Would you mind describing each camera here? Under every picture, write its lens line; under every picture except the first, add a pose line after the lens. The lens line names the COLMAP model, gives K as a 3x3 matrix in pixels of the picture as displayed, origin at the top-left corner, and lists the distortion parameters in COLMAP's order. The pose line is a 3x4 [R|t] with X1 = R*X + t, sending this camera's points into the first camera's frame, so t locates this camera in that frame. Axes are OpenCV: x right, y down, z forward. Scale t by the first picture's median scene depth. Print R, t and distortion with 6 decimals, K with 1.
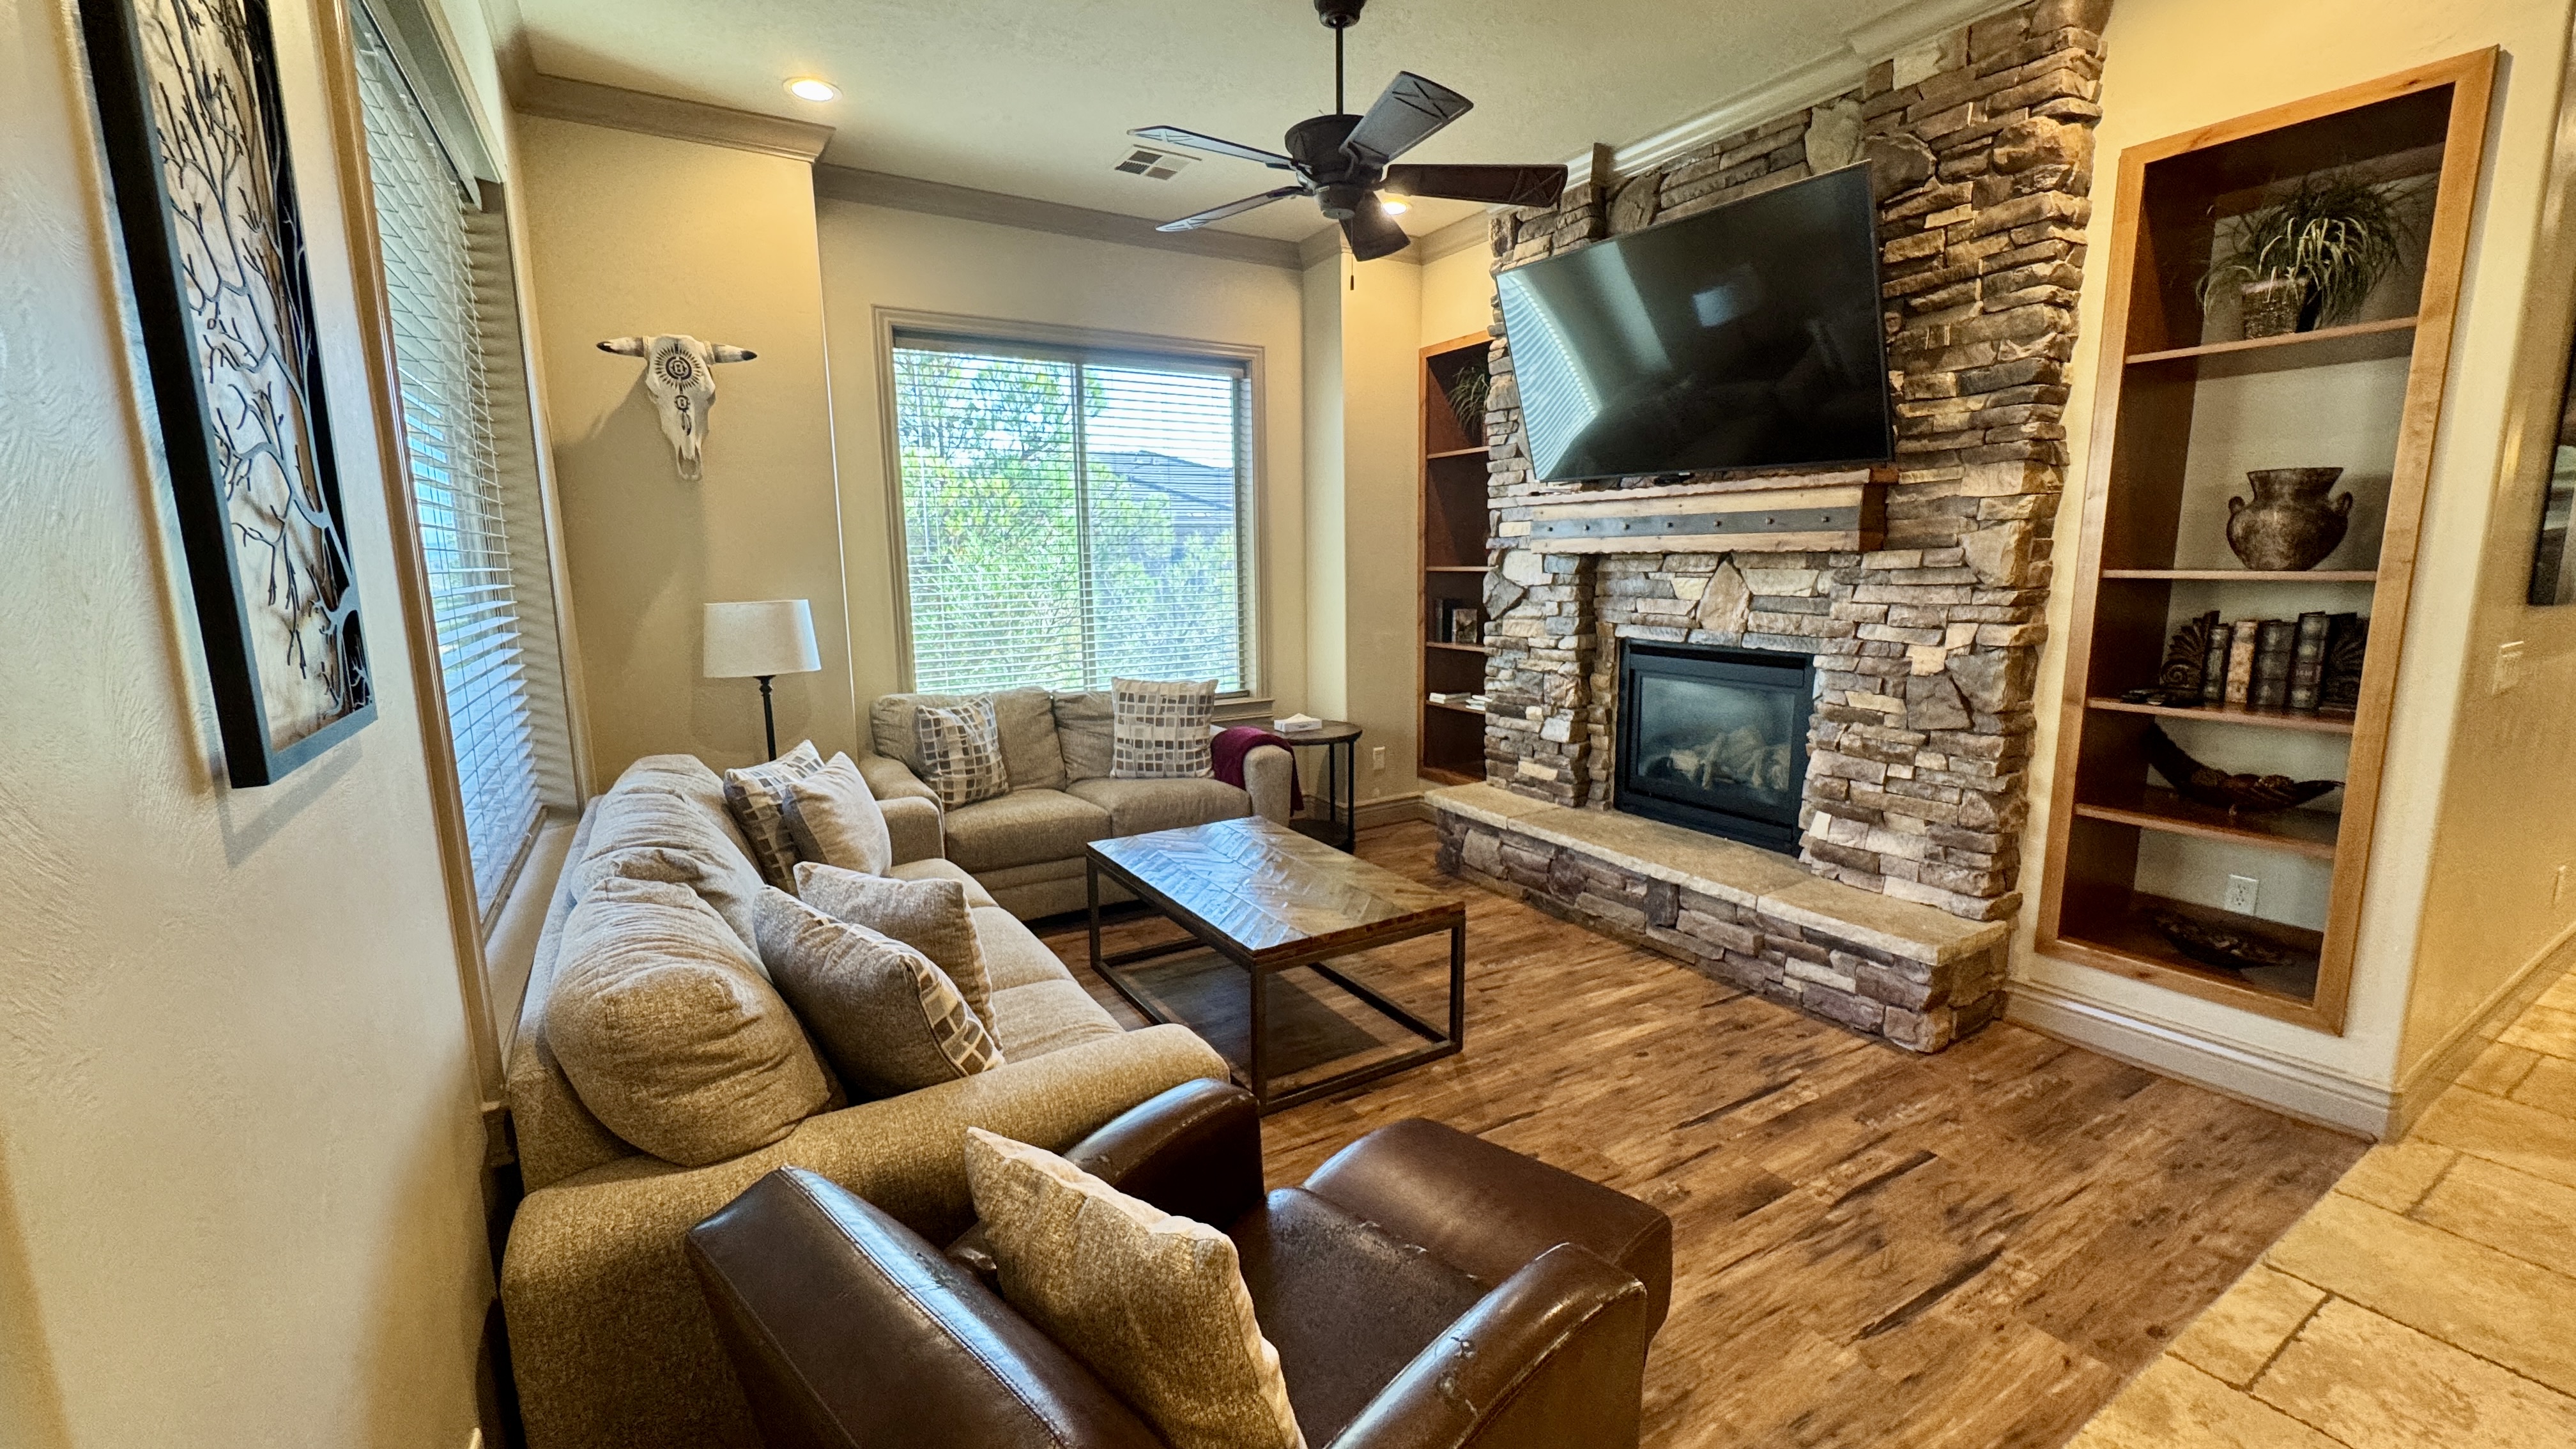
lens RADIAL K [[1034.8, 0, 1281.0], [0, 1034.8, 724.5], [0, 0, 1]] dist [-0.000907, -0.000100]
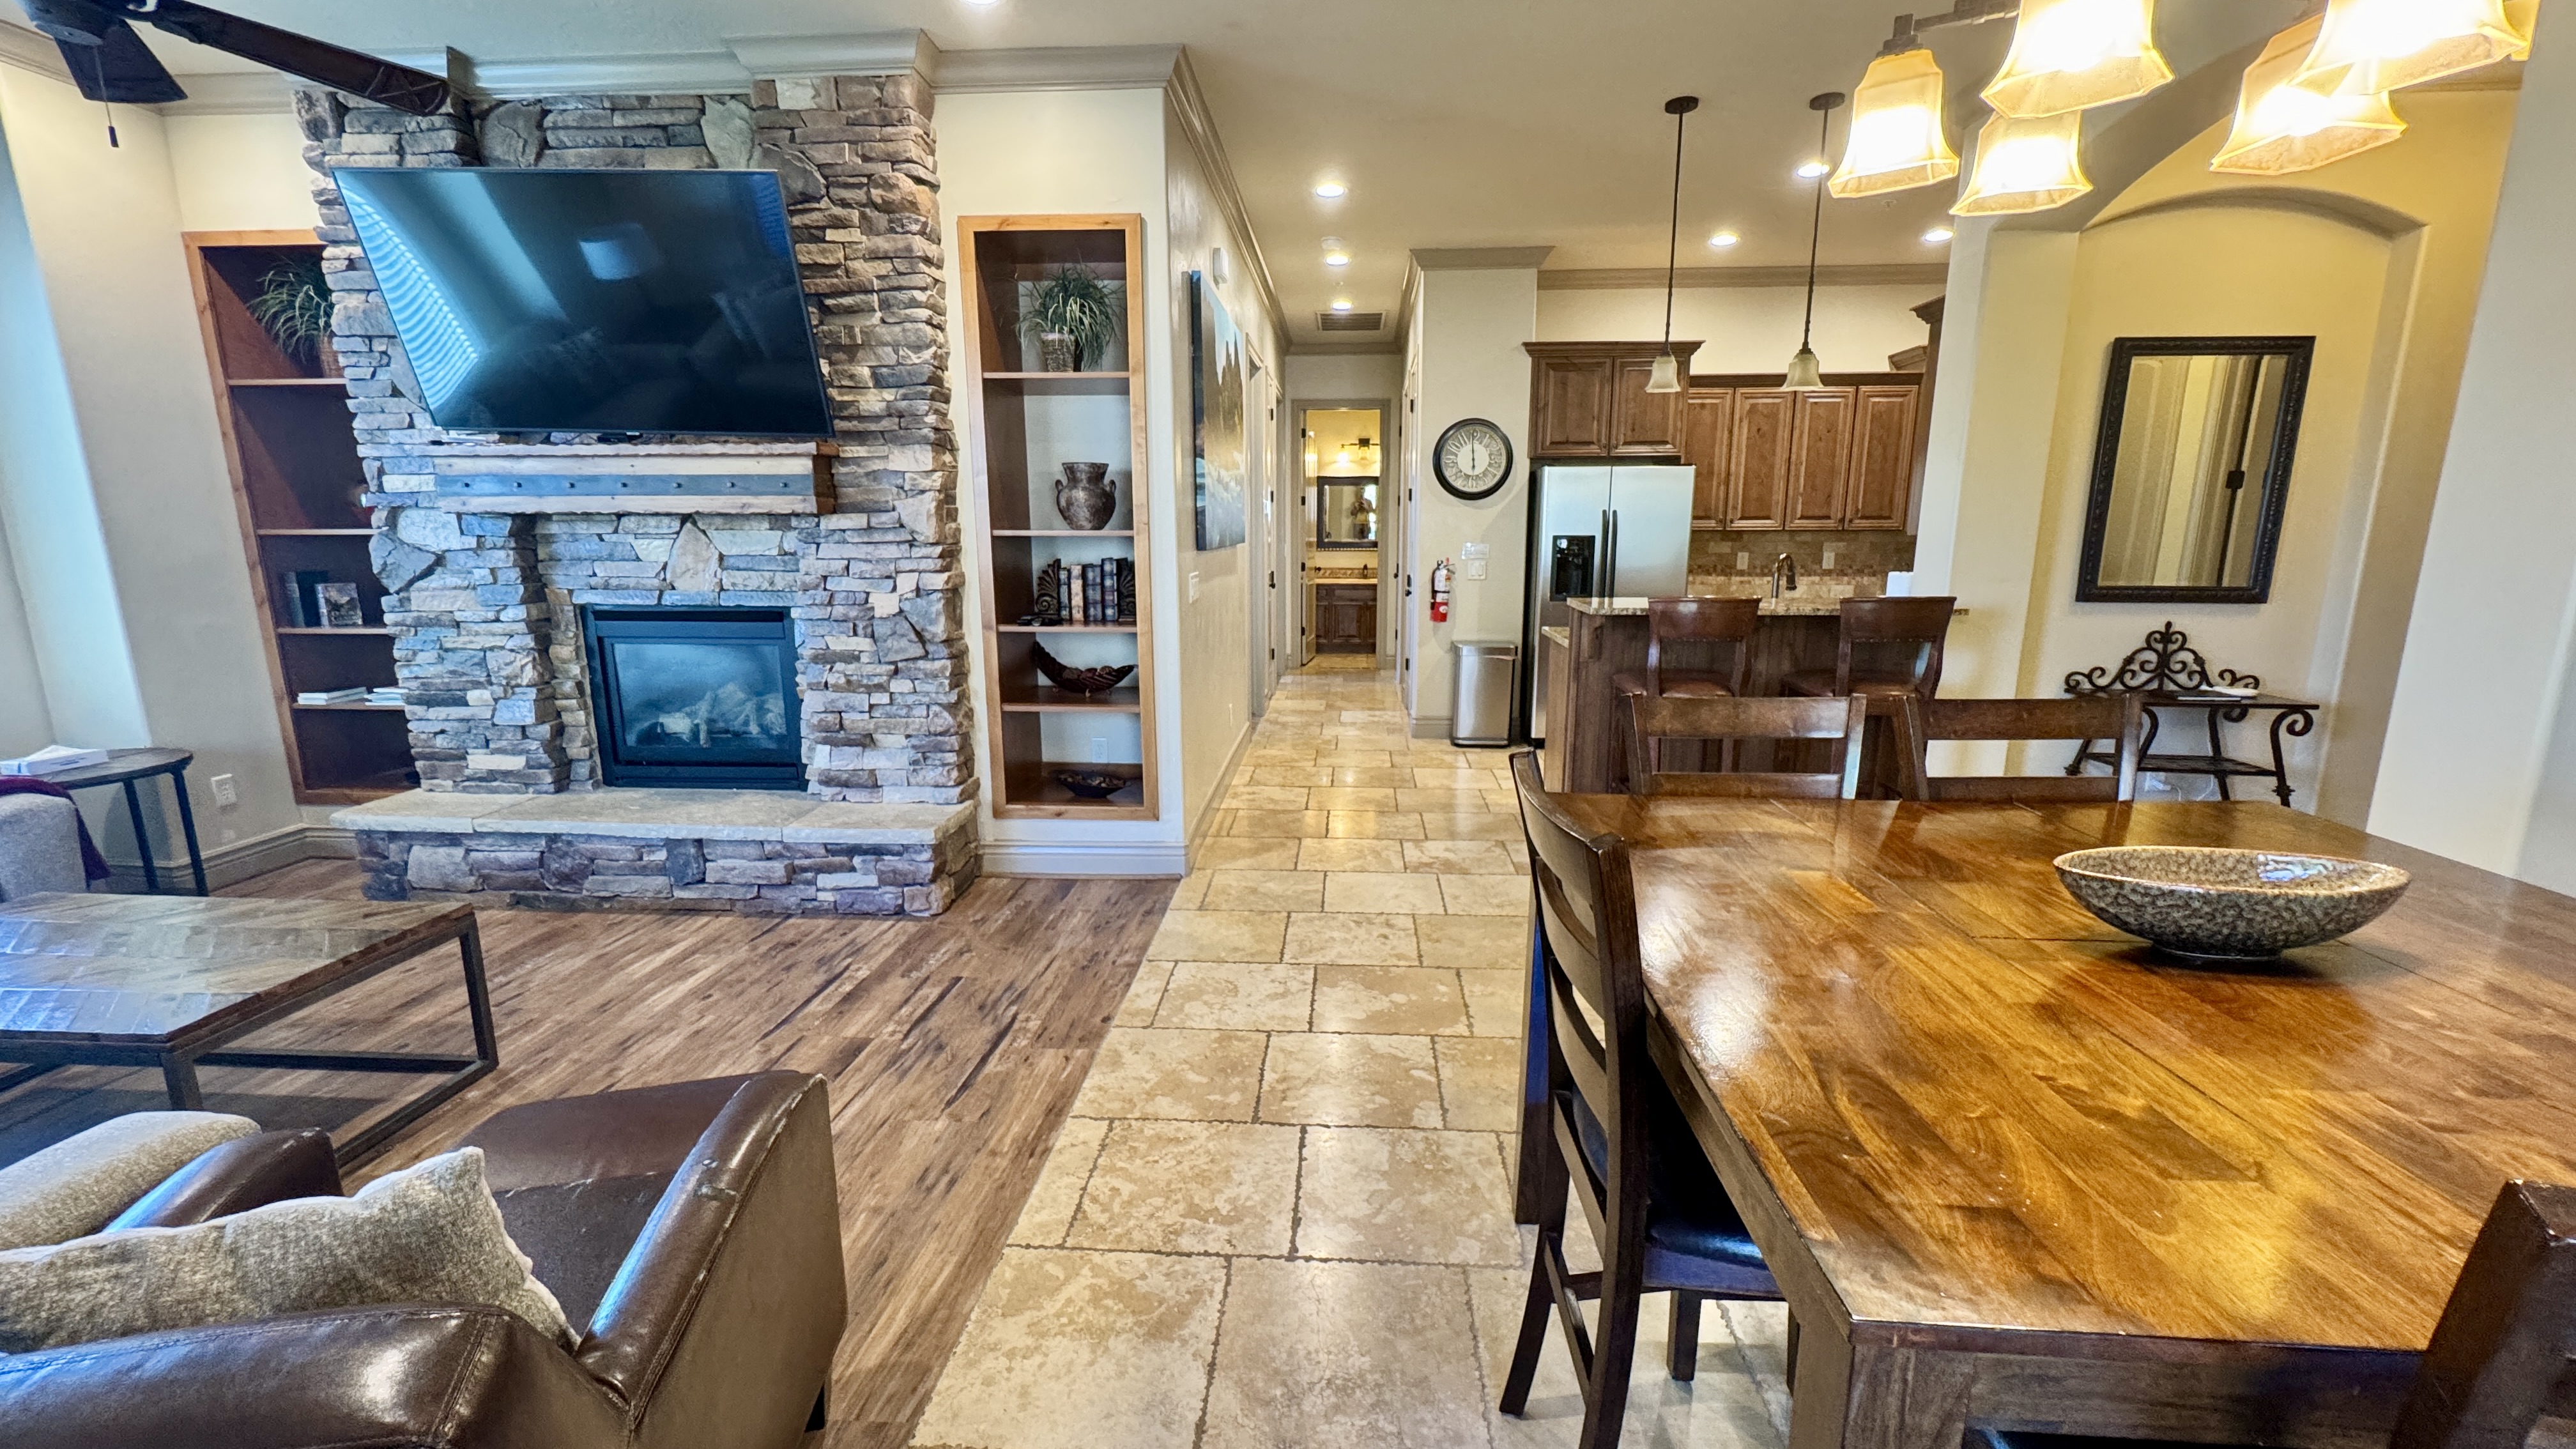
lens RADIAL K [[1034.8, 0, 1297.6], [0, 1034.8, 722.8], [0, 0, 1]] dist [-0.000907, -0.000100]
pose [[0.564296, -0.146904, 0.812397, -0.111912], [0.126113, 0.987831, 0.091028, 0.025668], [-0.815883, 0.051087, 0.575955, -0.090823]]
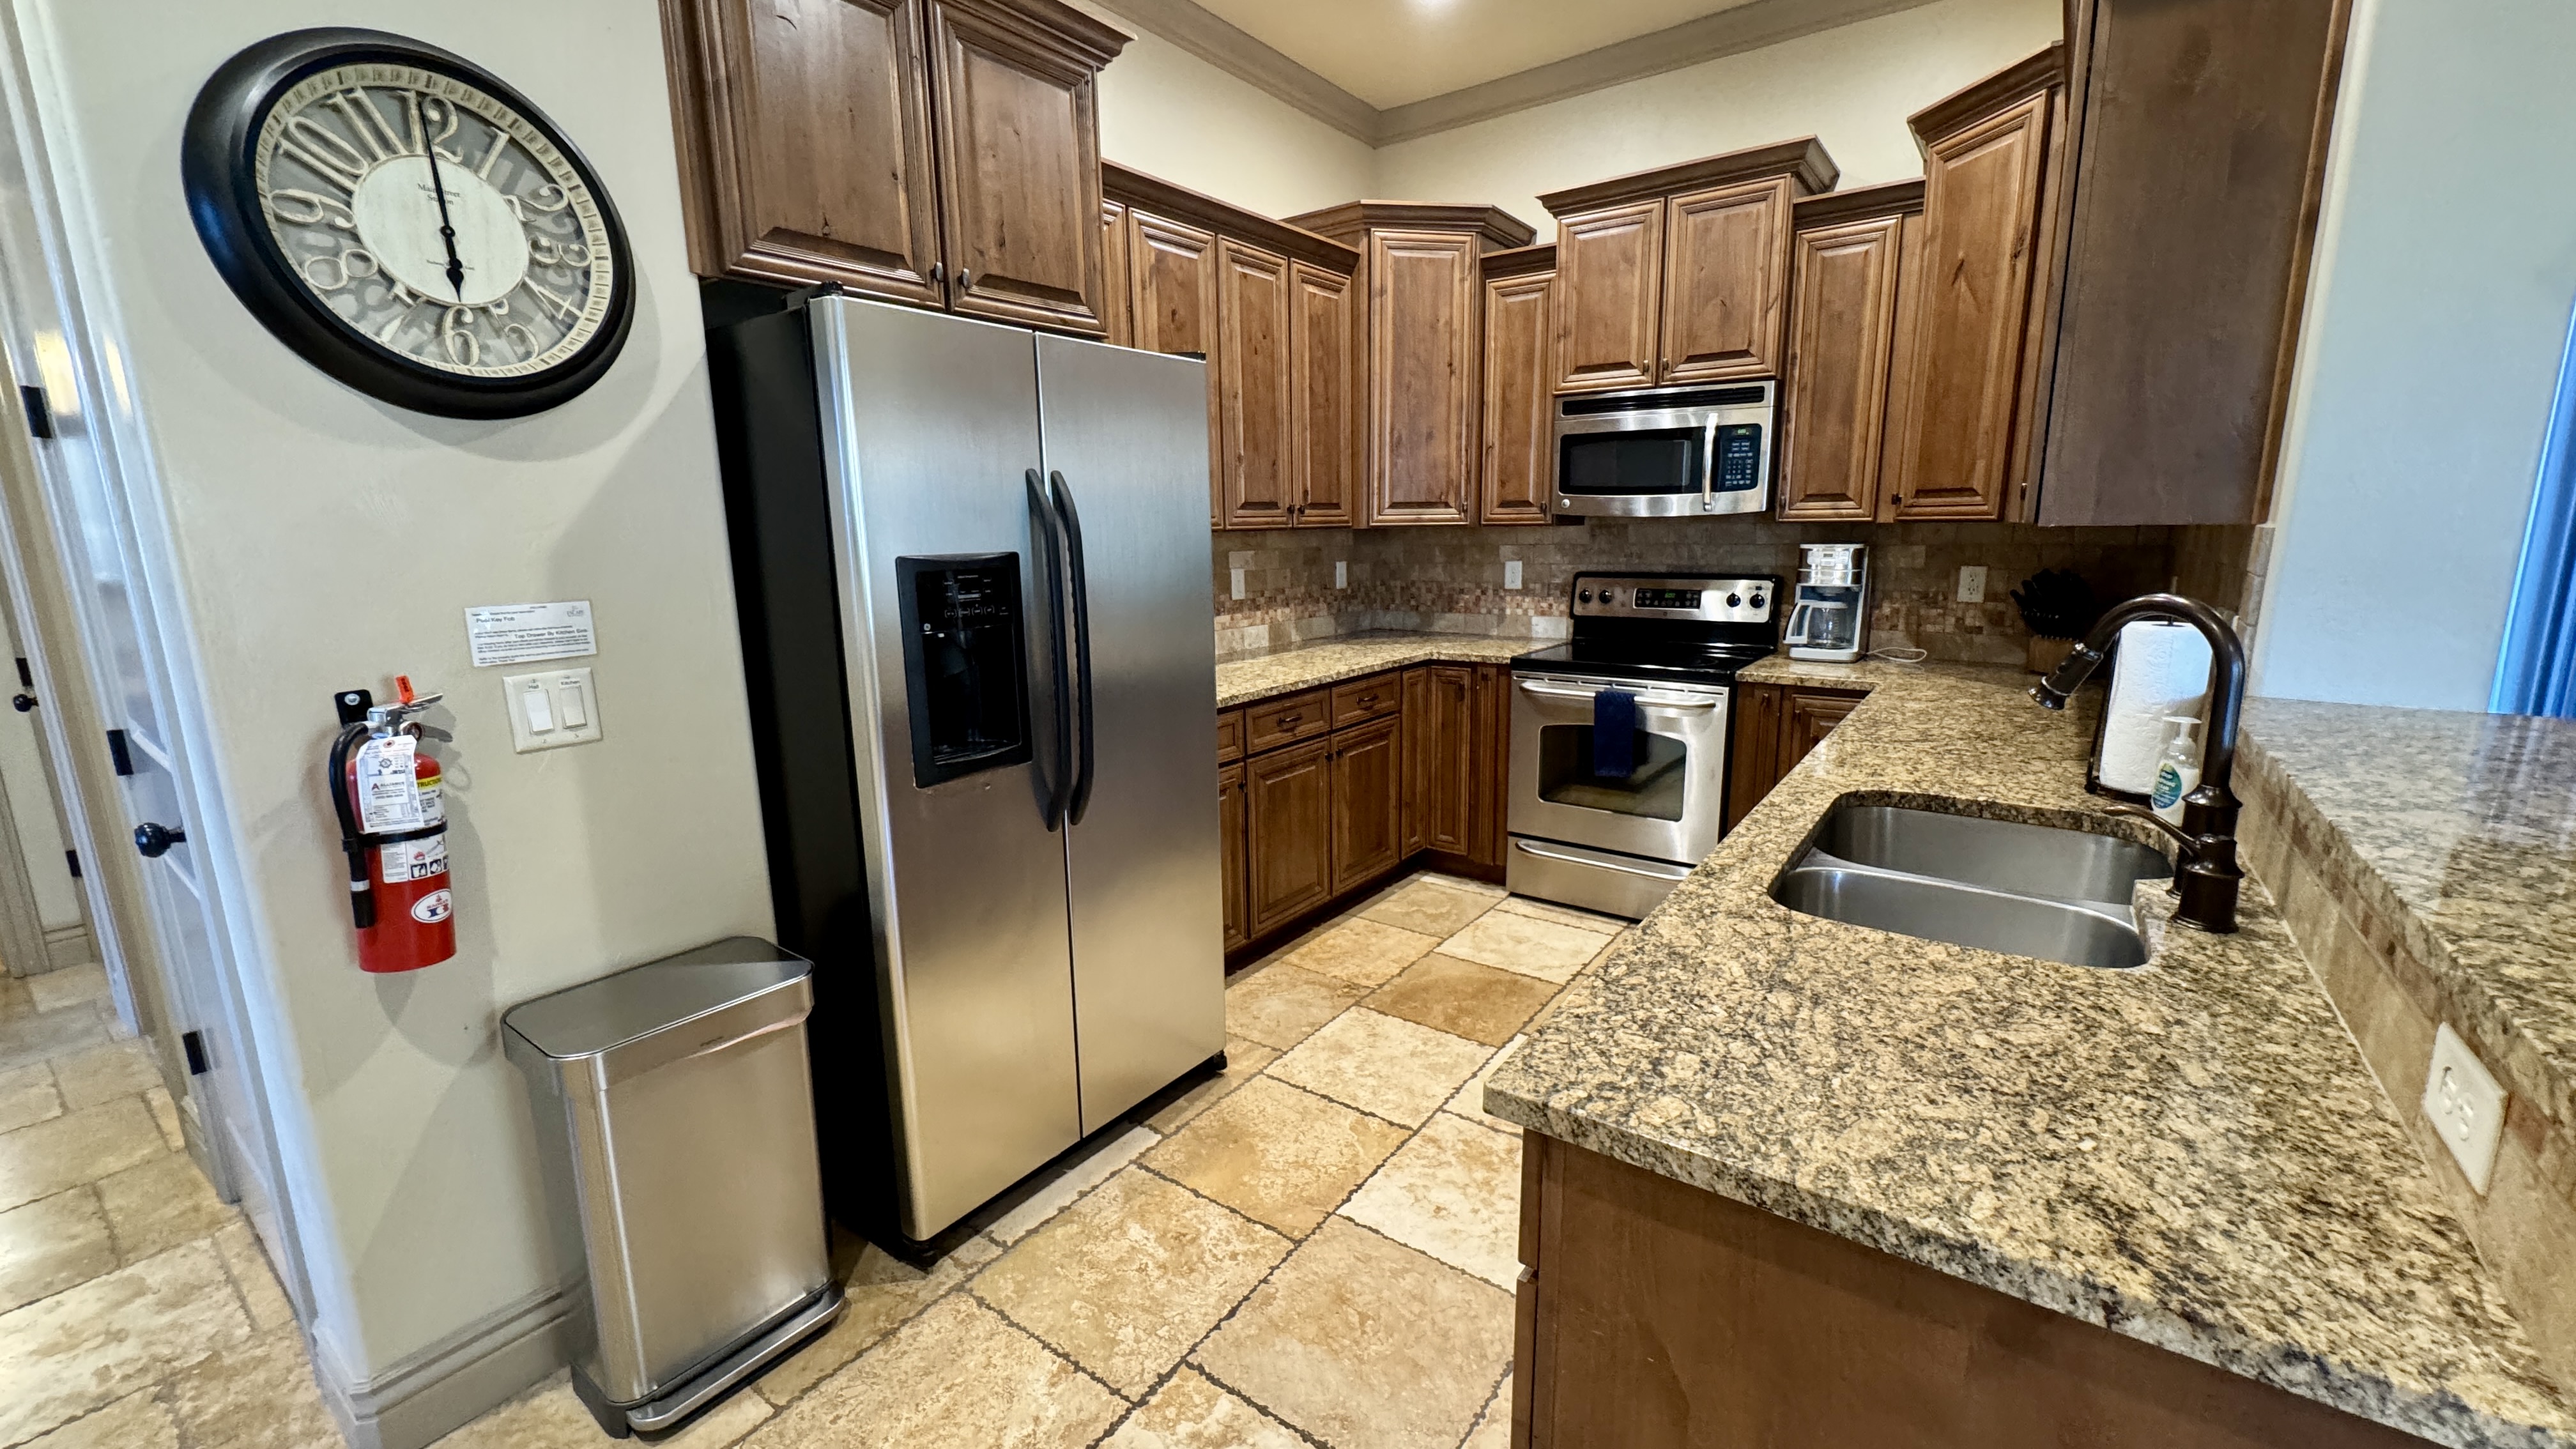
lens RADIAL K [[1034.8, 0, 1285.8], [0, 1034.8, 719.7], [0, 0, 1]] dist [-0.000907, -0.000100]
pose [[-0.383815, -0.155355, 0.910248, 1.195405], [0.167446, 0.957694, 0.234058, -0.094219], [-0.908101, 0.242253, -0.341564, 0.629921]]
